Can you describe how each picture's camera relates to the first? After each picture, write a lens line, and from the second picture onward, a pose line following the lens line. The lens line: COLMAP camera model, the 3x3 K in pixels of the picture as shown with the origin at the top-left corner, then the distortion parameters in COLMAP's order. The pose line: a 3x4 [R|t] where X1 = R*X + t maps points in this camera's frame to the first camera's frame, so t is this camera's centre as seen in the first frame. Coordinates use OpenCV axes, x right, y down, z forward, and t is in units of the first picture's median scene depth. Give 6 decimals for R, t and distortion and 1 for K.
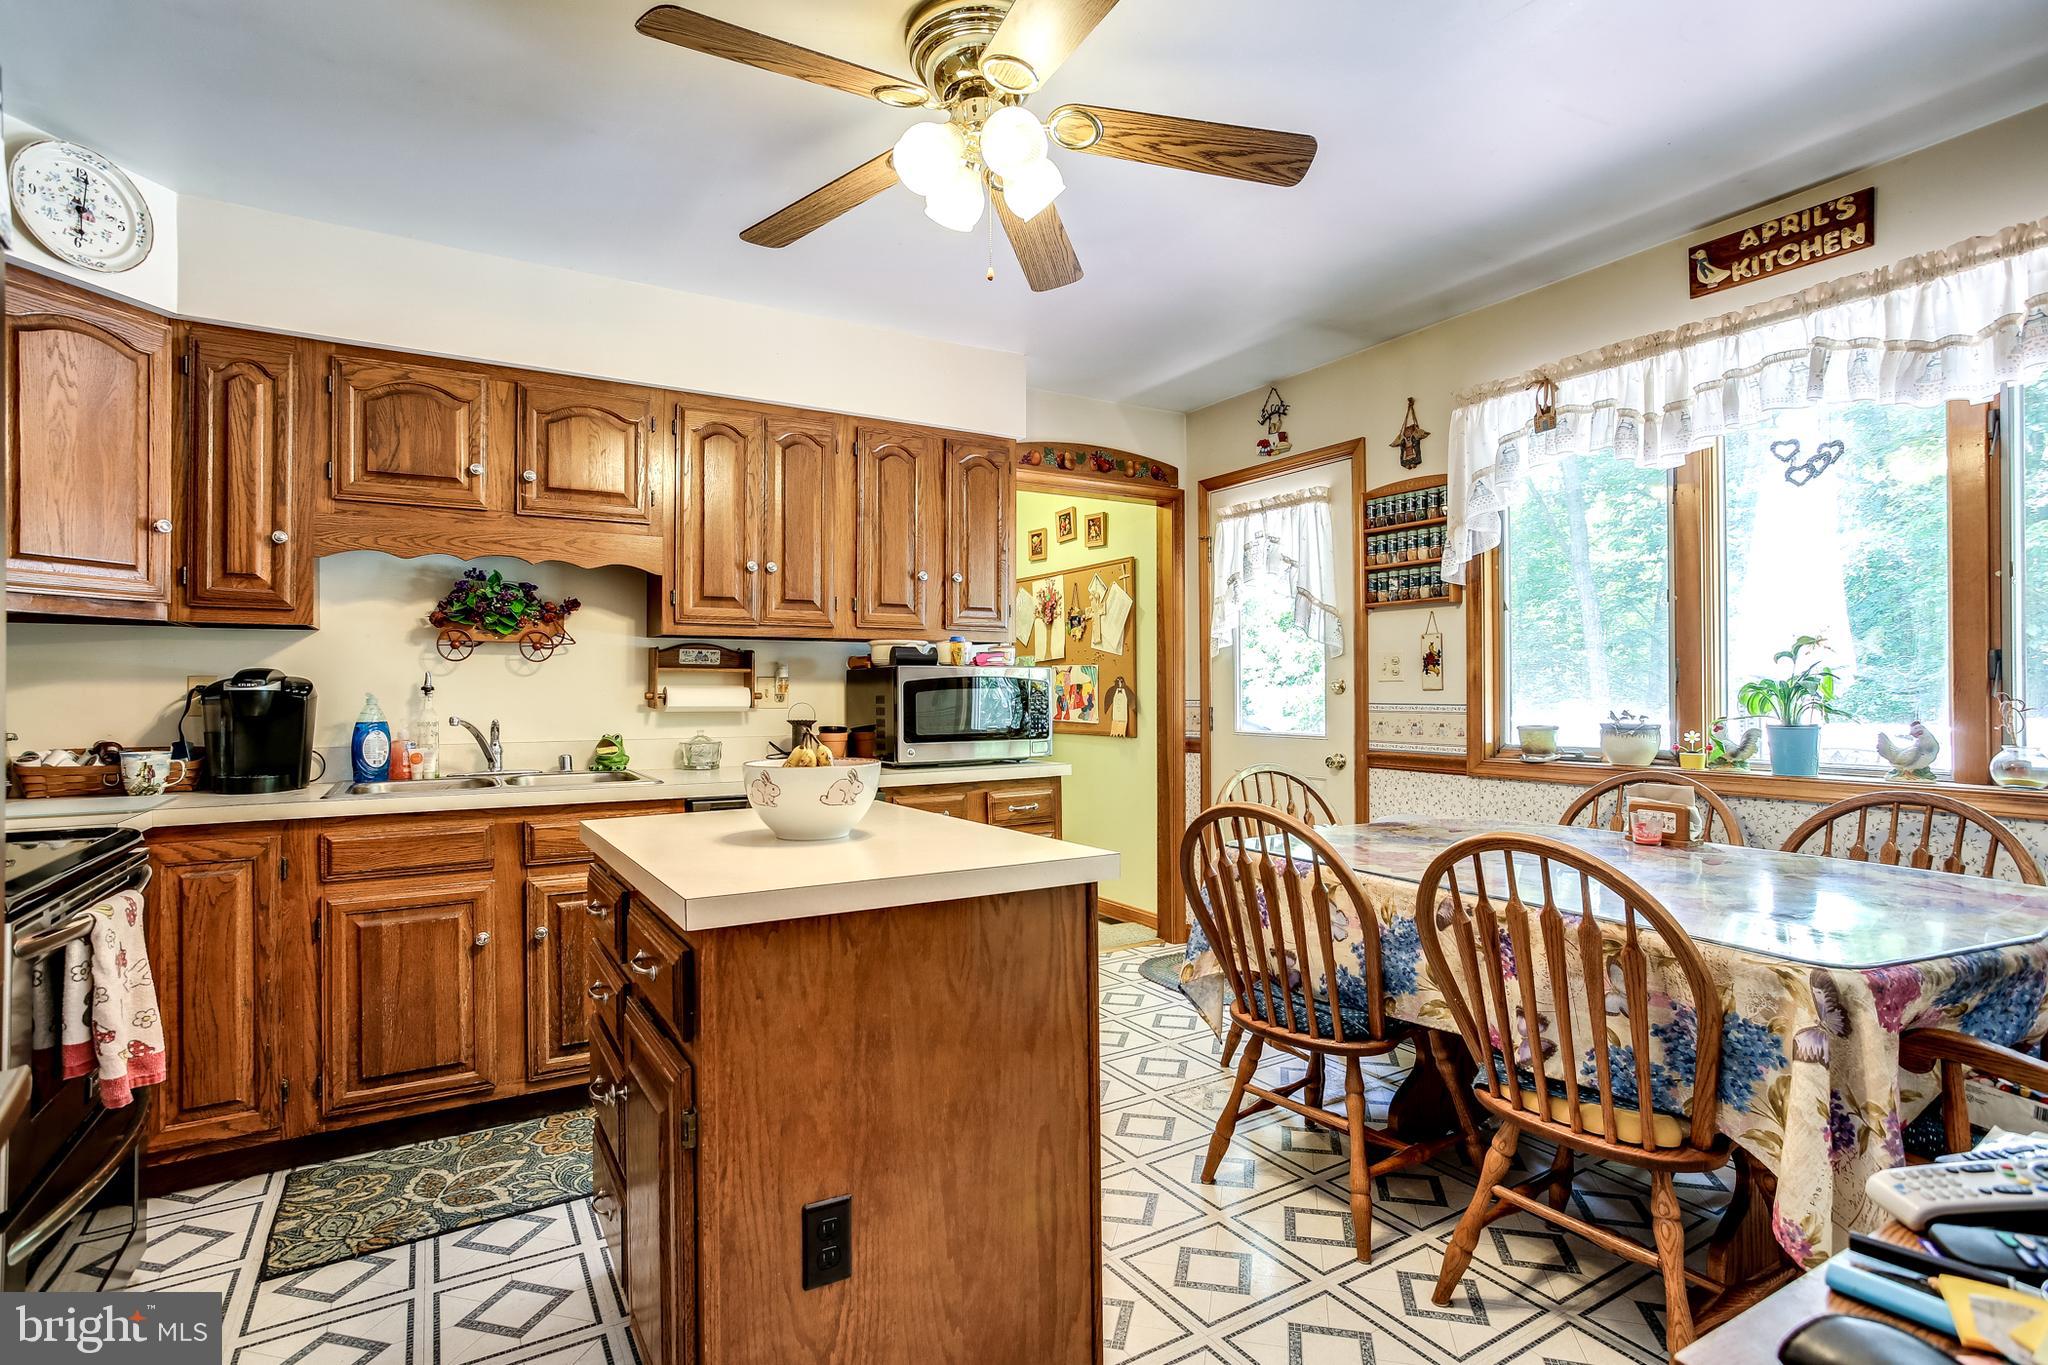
lens RADIAL K [[1010.1, 0, 1019.3], [0, 1010.1, 690.0], [0, 0, 1]] dist [-0.028693, 0.010185]
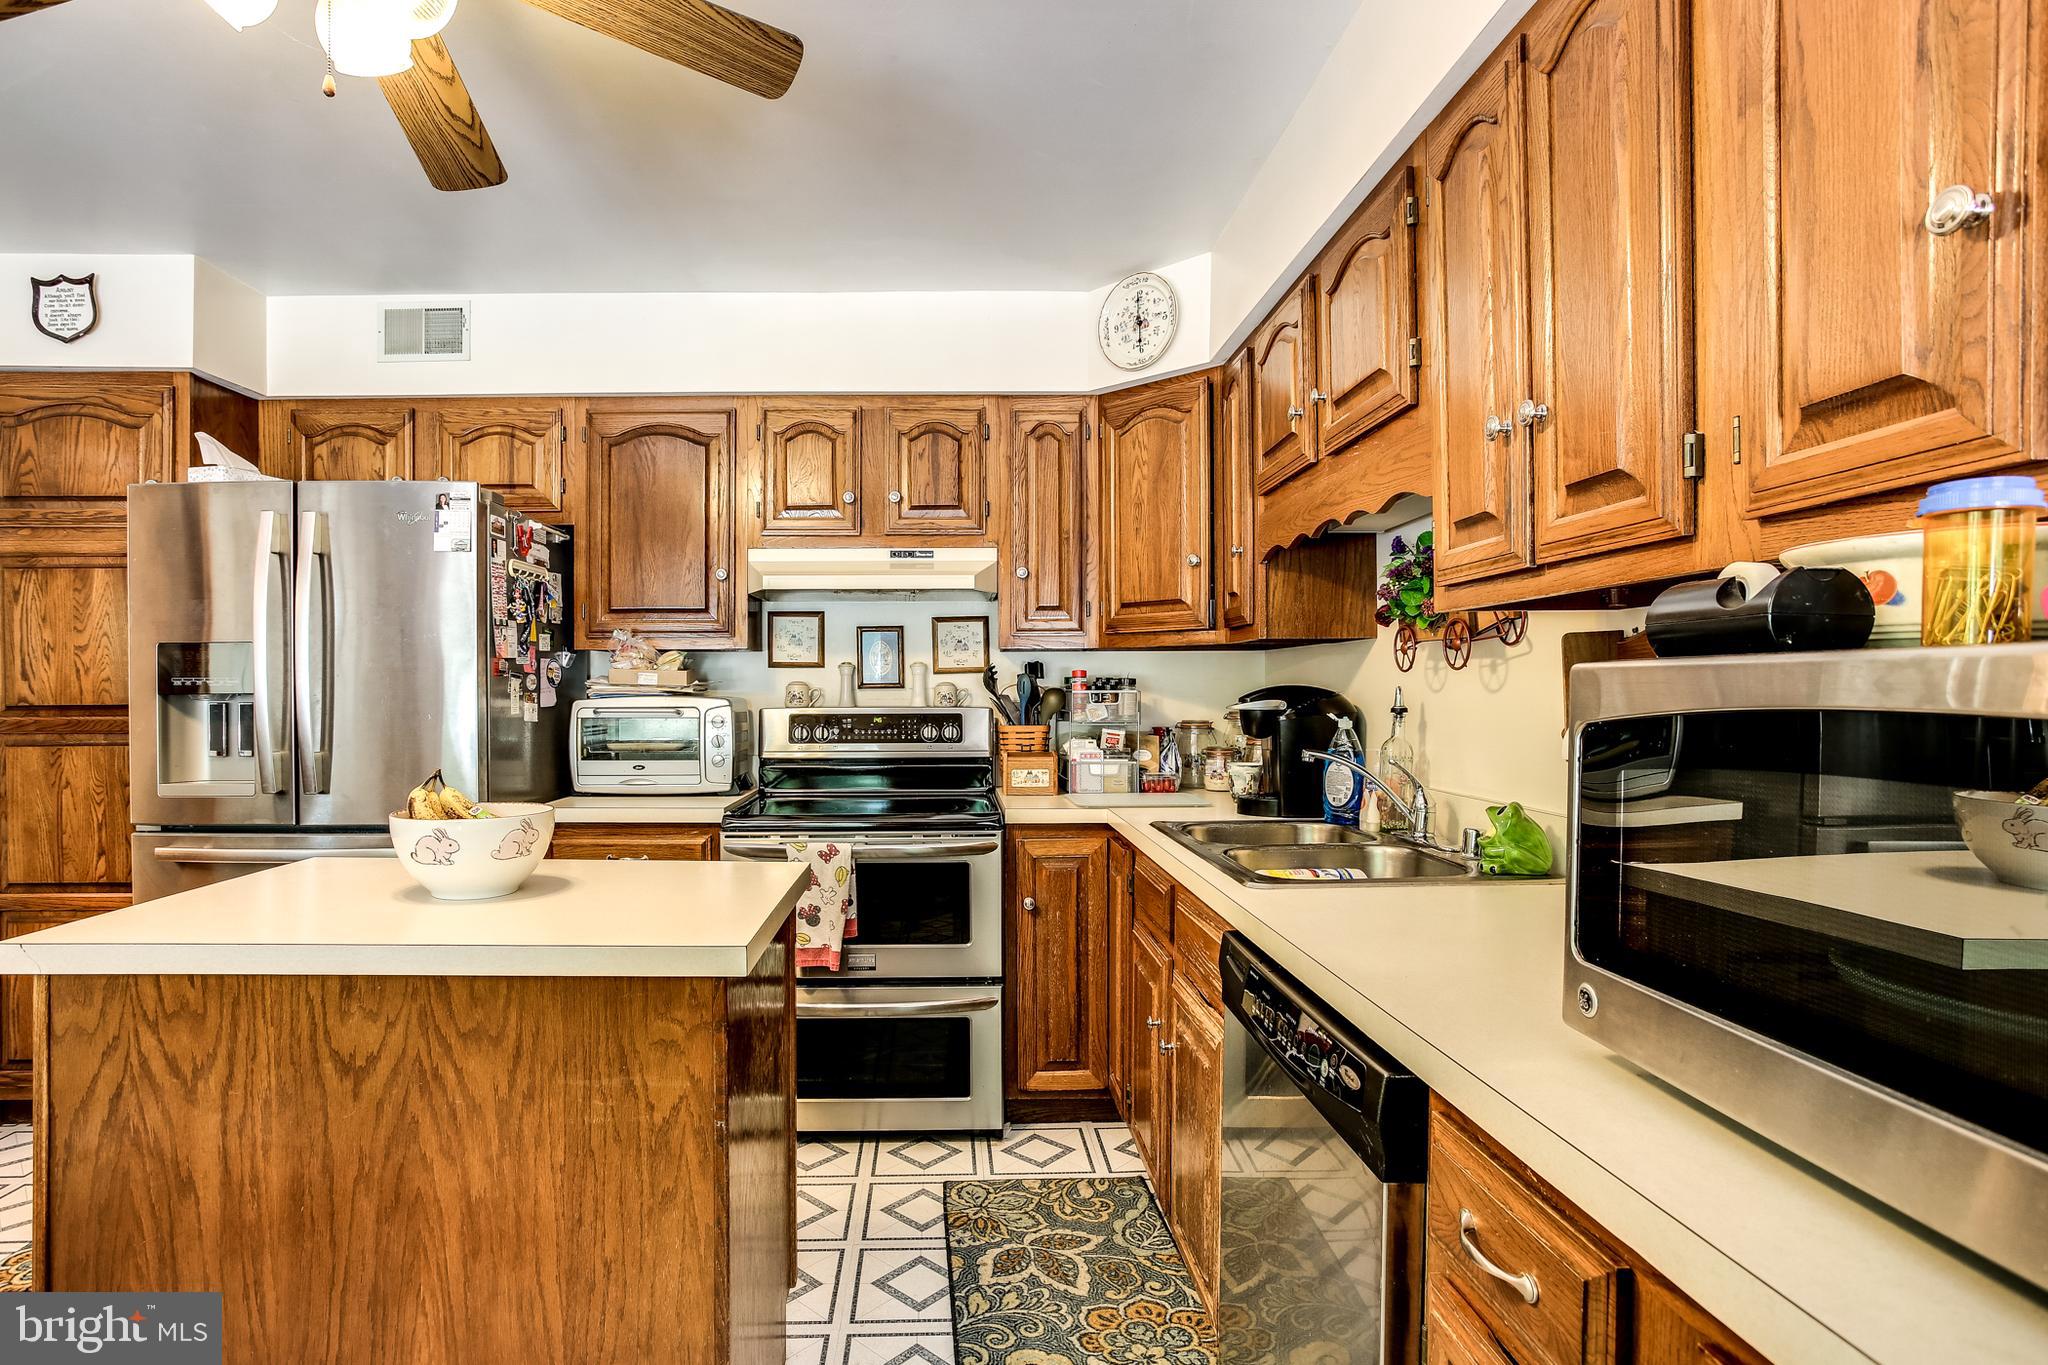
lens RADIAL K [[1010.1, 0, 950.7], [0, 1010.1, 687.8], [0, 0, 1]] dist [-0.028693, 0.010185]
pose [[-0.499653, 0.004879, -0.866212, 0.214218], [0.008046, 0.999967, 0.000992, -0.020180], [0.866188, -0.006474, -0.499676, 1.076914]]
